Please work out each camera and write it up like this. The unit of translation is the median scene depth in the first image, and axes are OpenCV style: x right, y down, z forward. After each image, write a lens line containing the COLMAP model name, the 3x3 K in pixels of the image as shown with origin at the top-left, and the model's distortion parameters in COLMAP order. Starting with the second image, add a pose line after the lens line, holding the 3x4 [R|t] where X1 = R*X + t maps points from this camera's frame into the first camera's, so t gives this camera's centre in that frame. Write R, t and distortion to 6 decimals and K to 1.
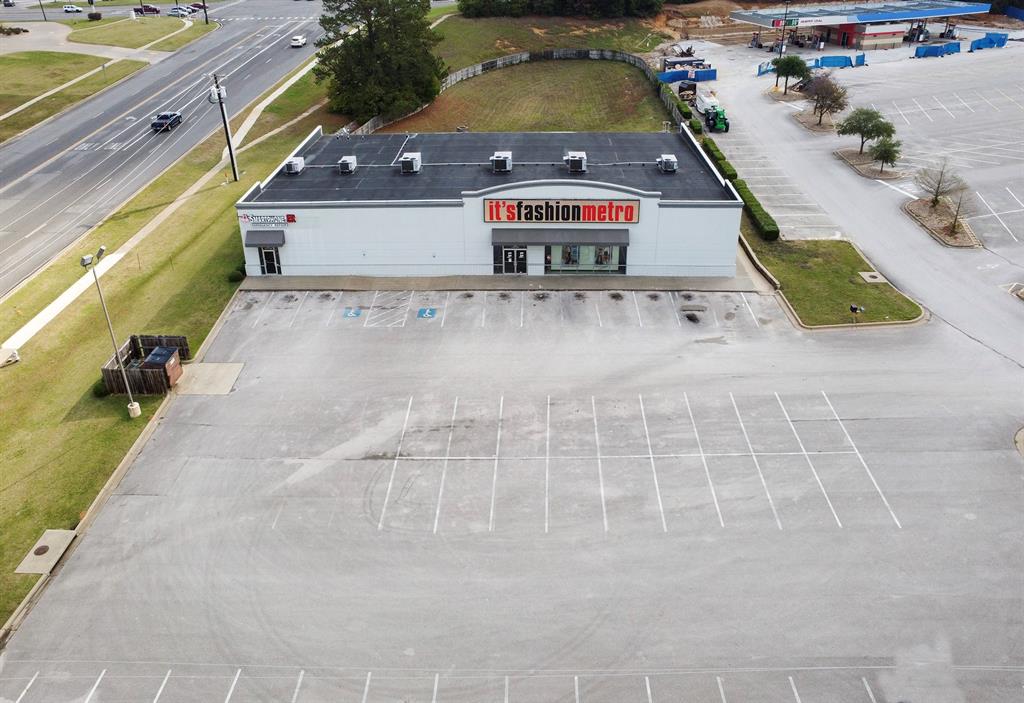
lens RADIAL K [[819.1, 0, 498.9], [0, 819.1, 350.1], [0, 0, 1]] dist [-0.117418, 0.188854]
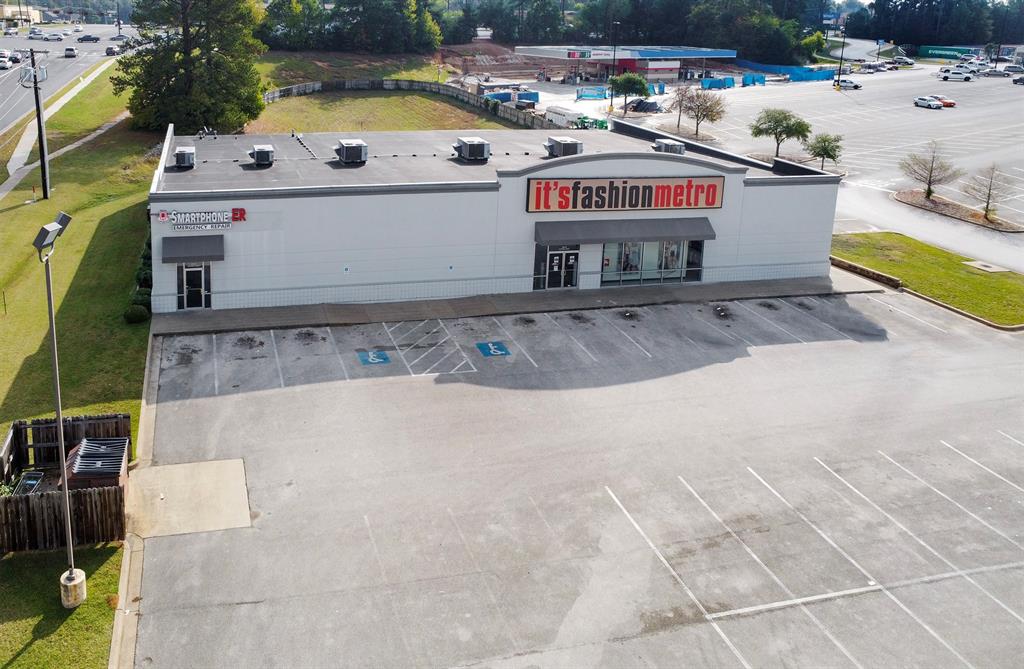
lens RADIAL K [[833.2, 0, 376.7], [0, 833.2, 136.4], [0, 0, 1]] dist [-0.009565, -0.001551]
pose [[0.966113, -0.000156, 0.258119, -0.326950], [0.088339, 0.939812, -0.330076, 0.005080], [-0.242532, 0.341692, 0.907978, 0.365431]]
